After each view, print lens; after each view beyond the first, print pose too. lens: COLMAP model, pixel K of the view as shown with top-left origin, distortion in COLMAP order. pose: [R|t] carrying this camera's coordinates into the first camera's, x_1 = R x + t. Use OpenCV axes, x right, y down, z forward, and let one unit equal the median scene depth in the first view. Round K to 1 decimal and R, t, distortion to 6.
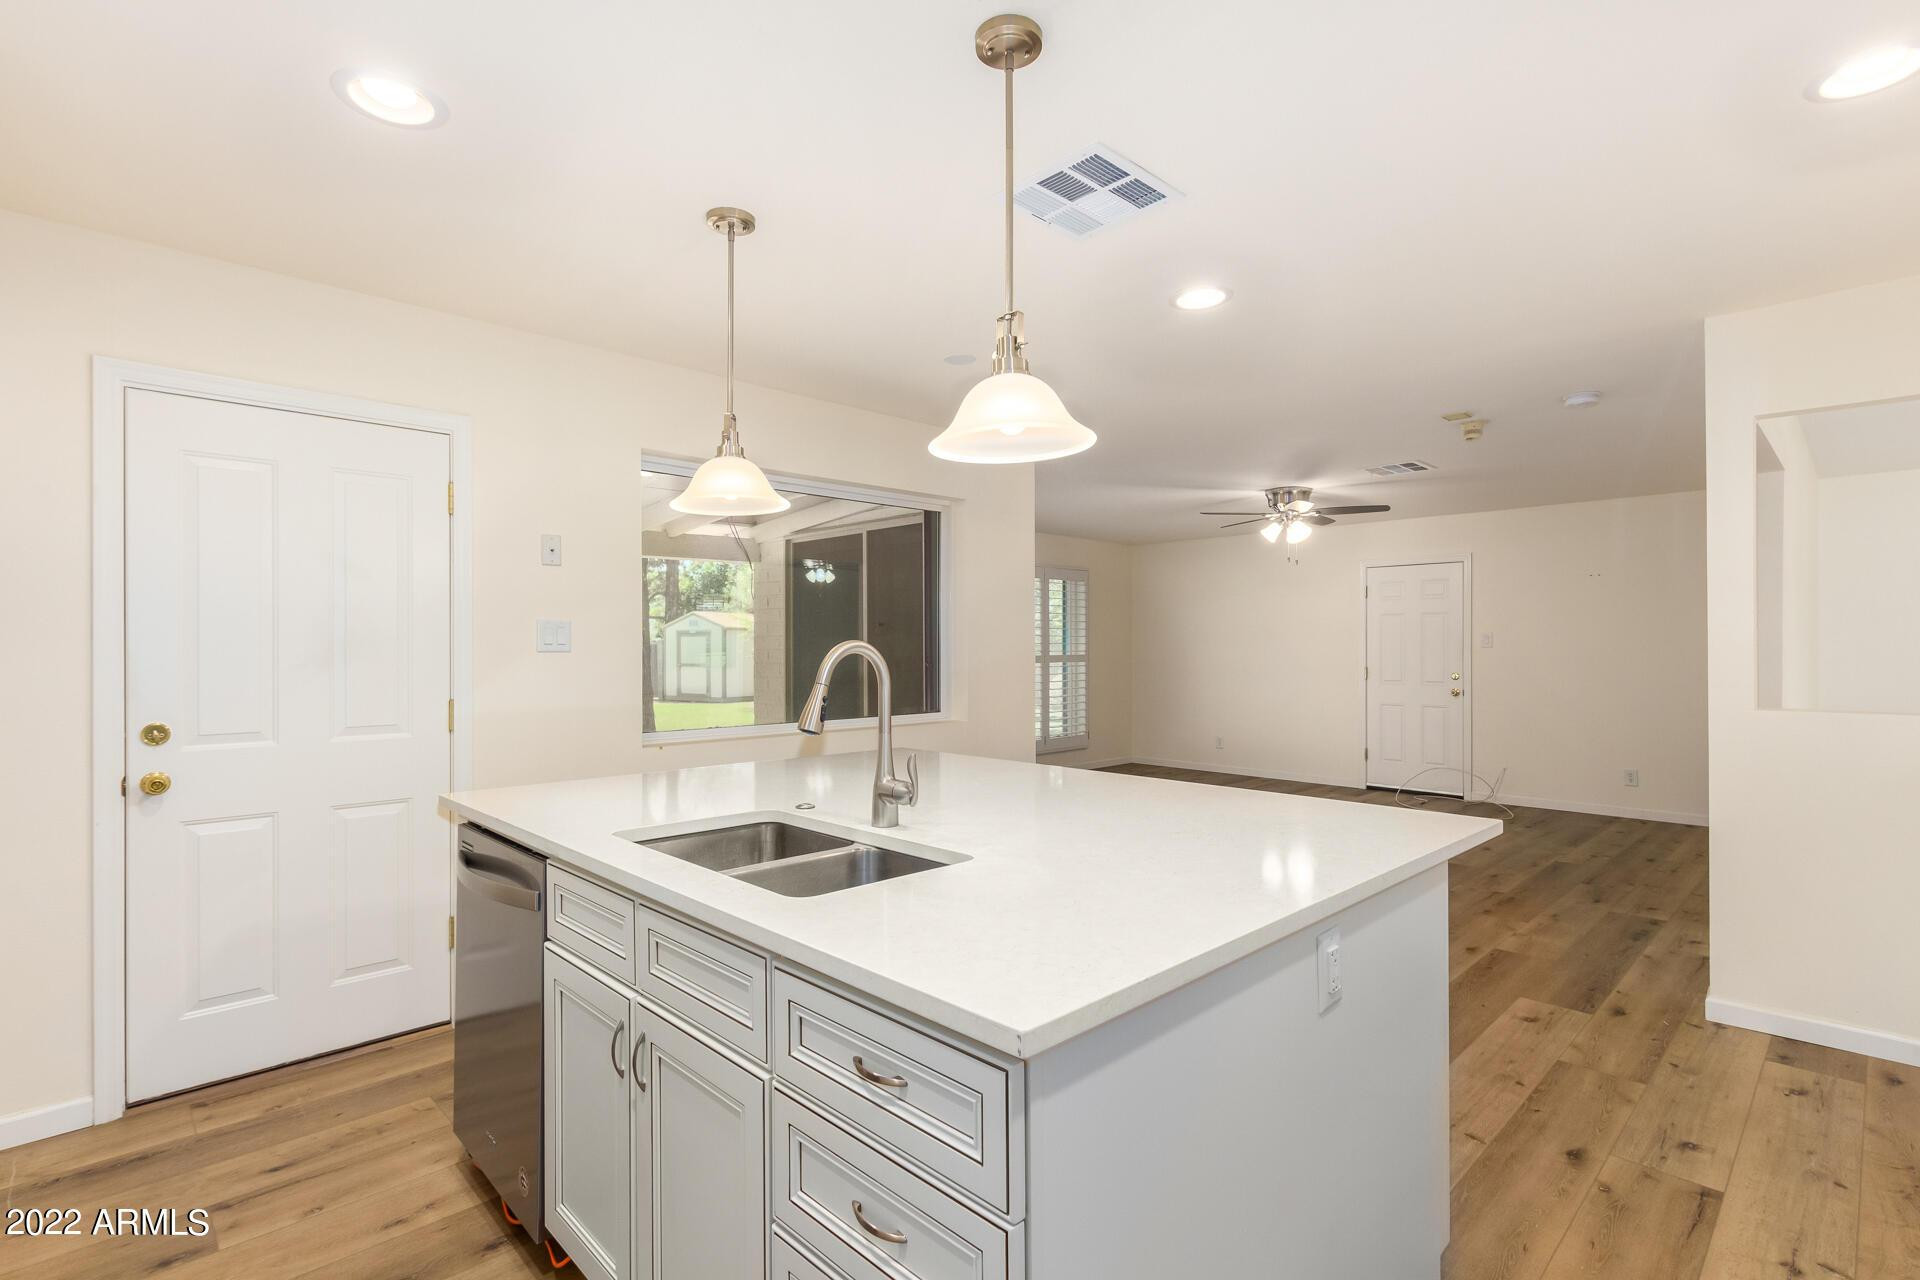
lens RADIAL K [[900.3, 0, 969.2], [0, 900.3, 645.9], [0, 0, 1]] dist [0.025994, -0.000080]
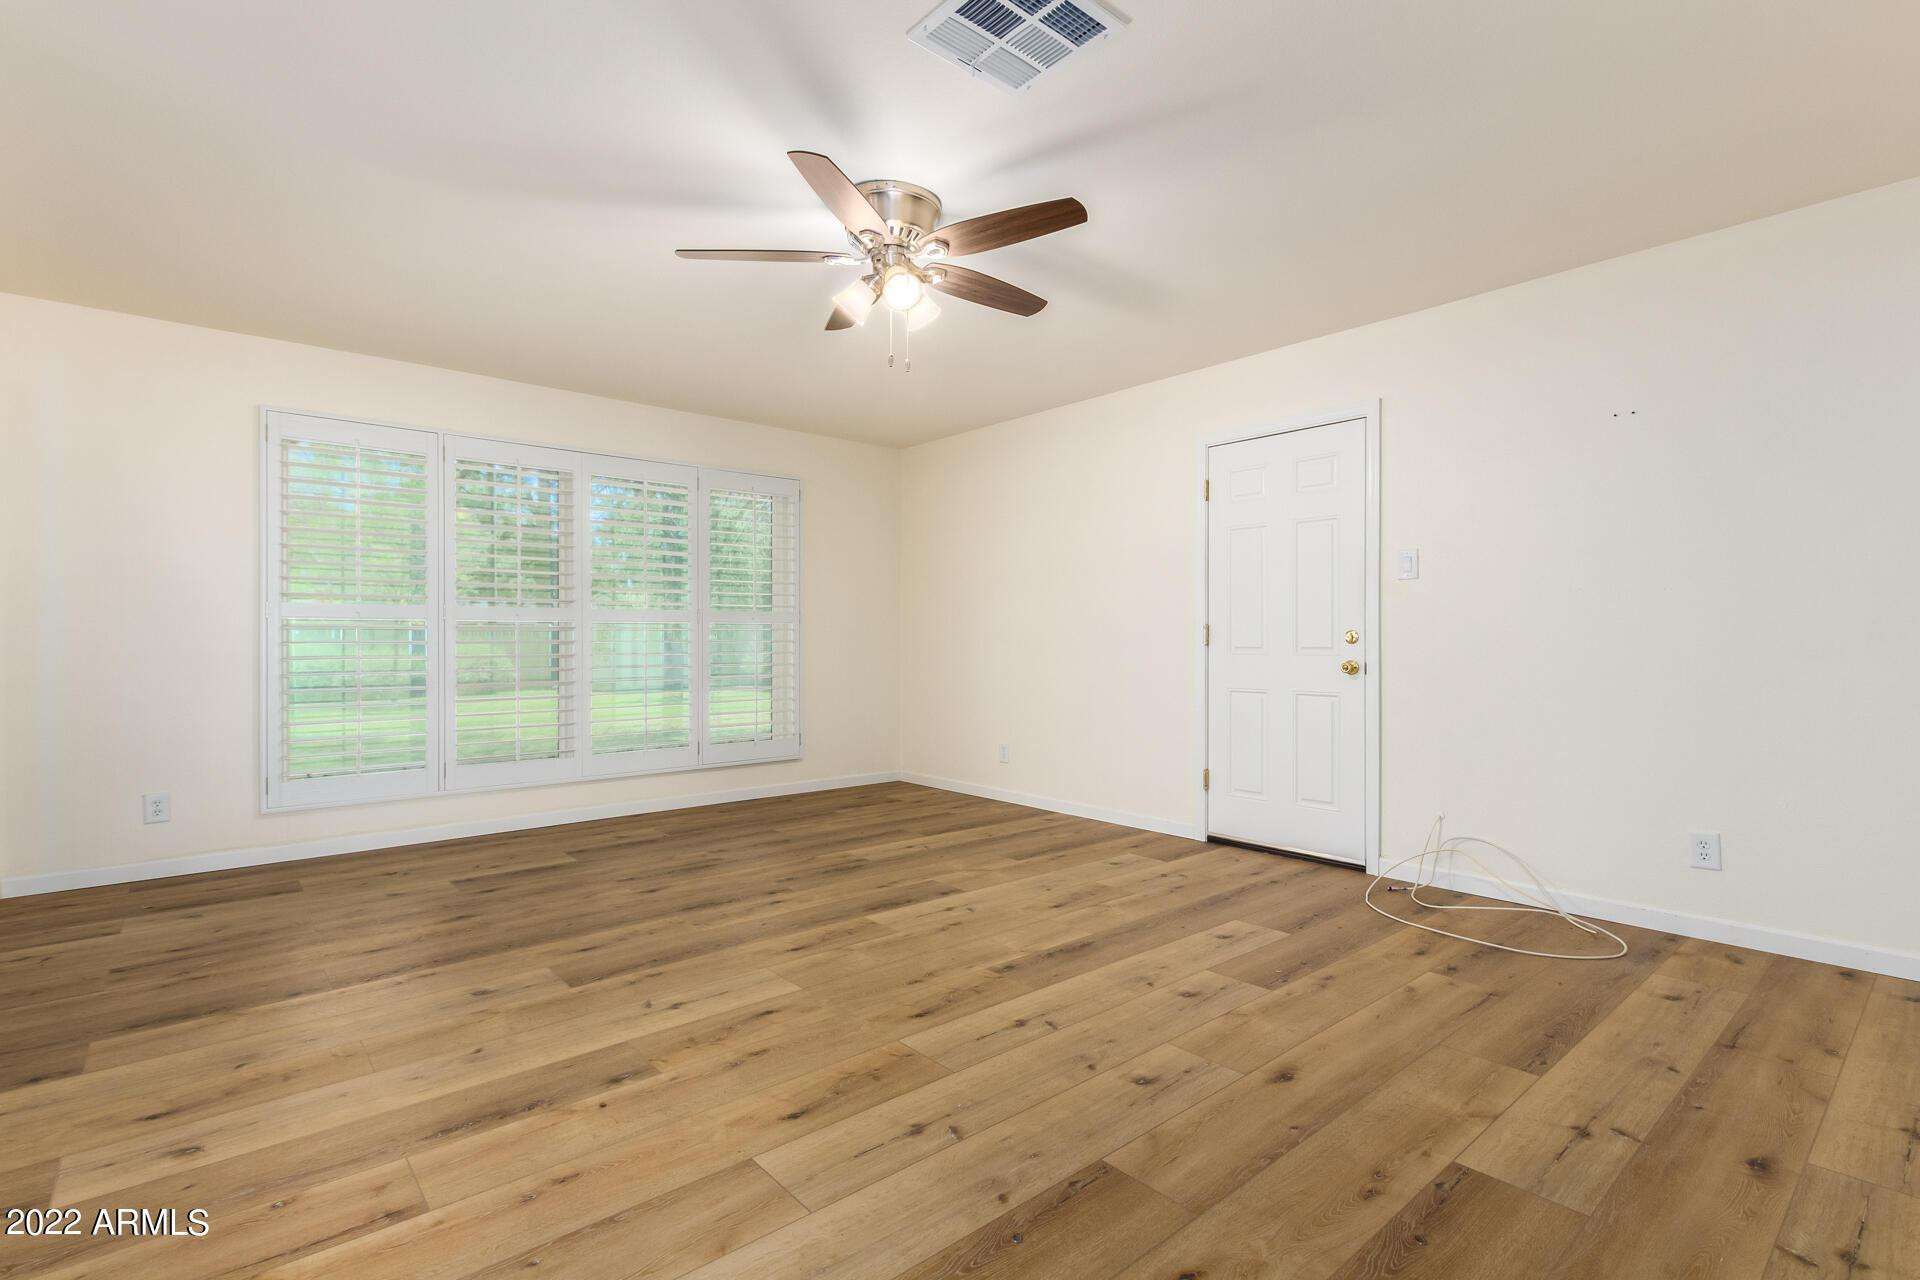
lens RADIAL K [[881.6, 0, 967.4], [0, 881.6, 642.8], [0, 0, 1]] dist [0.009705, -0.005675]
pose [[0.998215, -0.001159, -0.059718, 1.008124], [0.001382, 0.999992, 0.003709, 0.105268], [0.059713, -0.003784, 0.998208, 1.396333]]
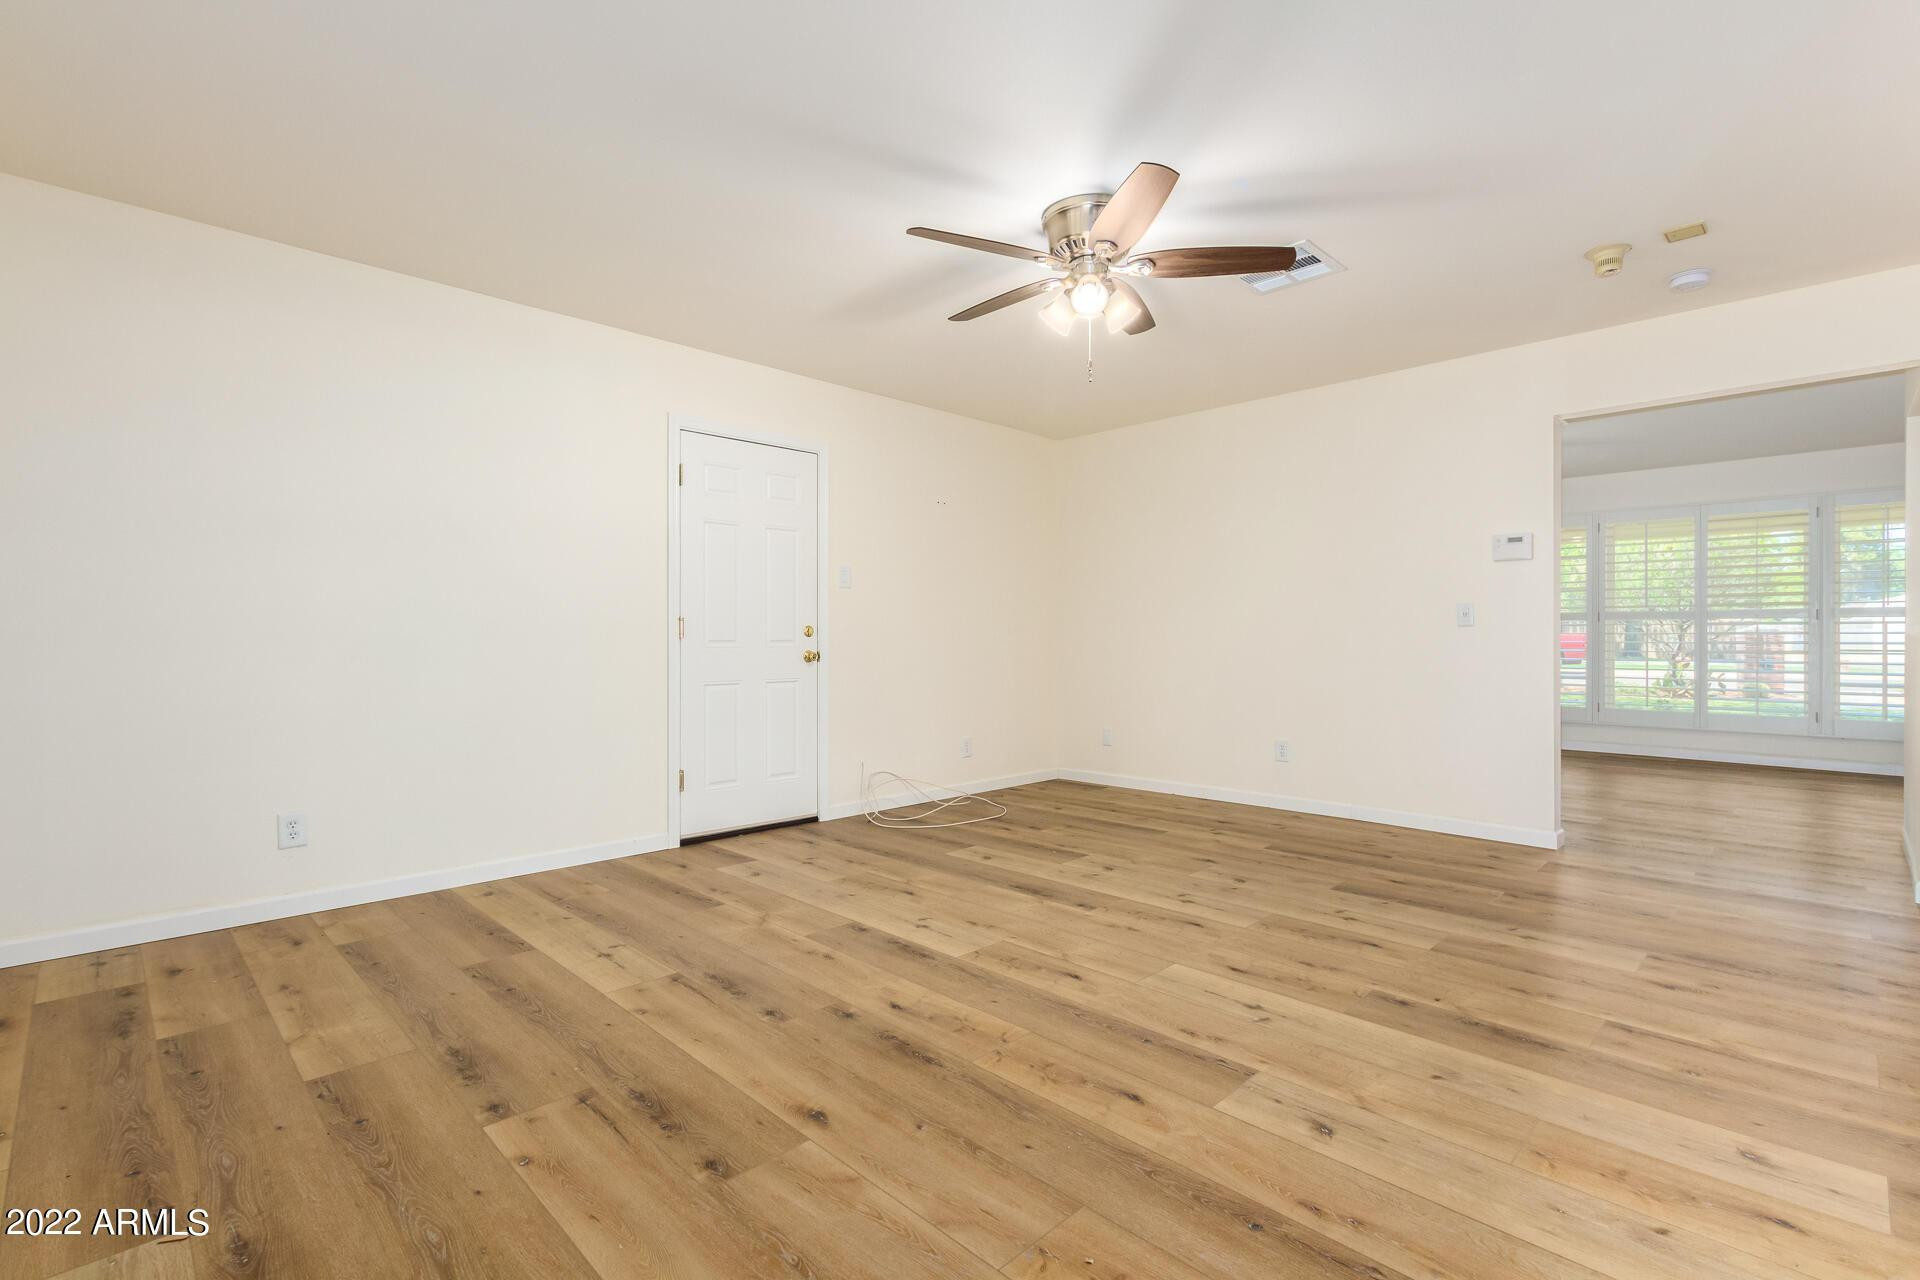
lens RADIAL K [[875.6, 0, 975.9], [0, 875.6, 645.4], [0, 0, 1]] dist [-0.000650, -0.000639]
pose [[-0.009342, -0.009667, 0.999910, -0.240476], [-0.005247, 0.999940, 0.009618, 0.109992], [-0.999943, -0.005156, -0.009392, 2.593245]]
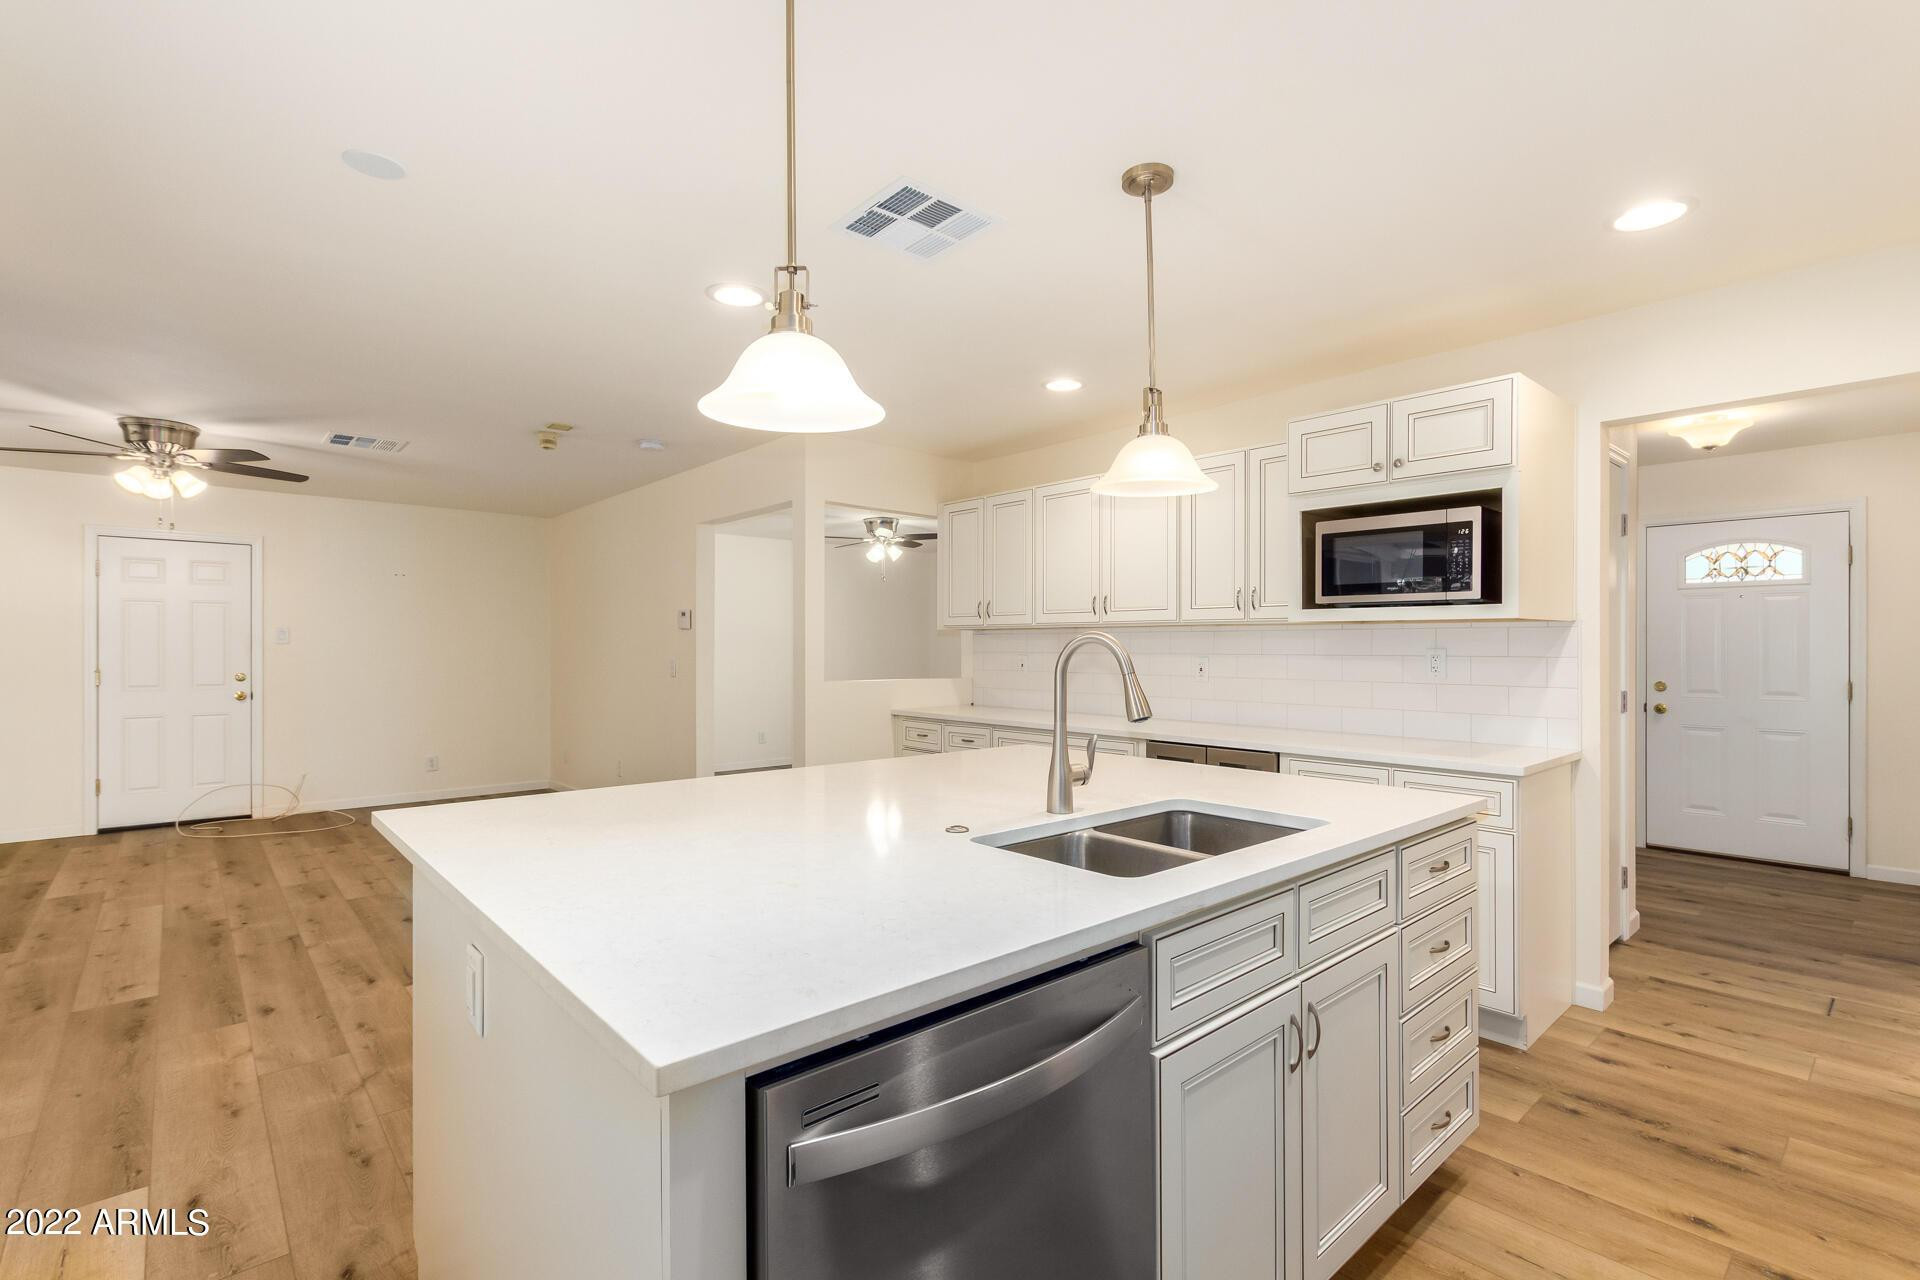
lens RADIAL K [[881.6, 0, 967.4], [0, 881.6, 642.8], [0, 0, 1]] dist [0.009705, -0.005675]
pose [[0.047752, 0.002547, 0.998856, -0.798800], [-0.004605, 0.999987, -0.002329, 0.000375], [-0.998849, -0.004488, 0.047763, 0.785423]]
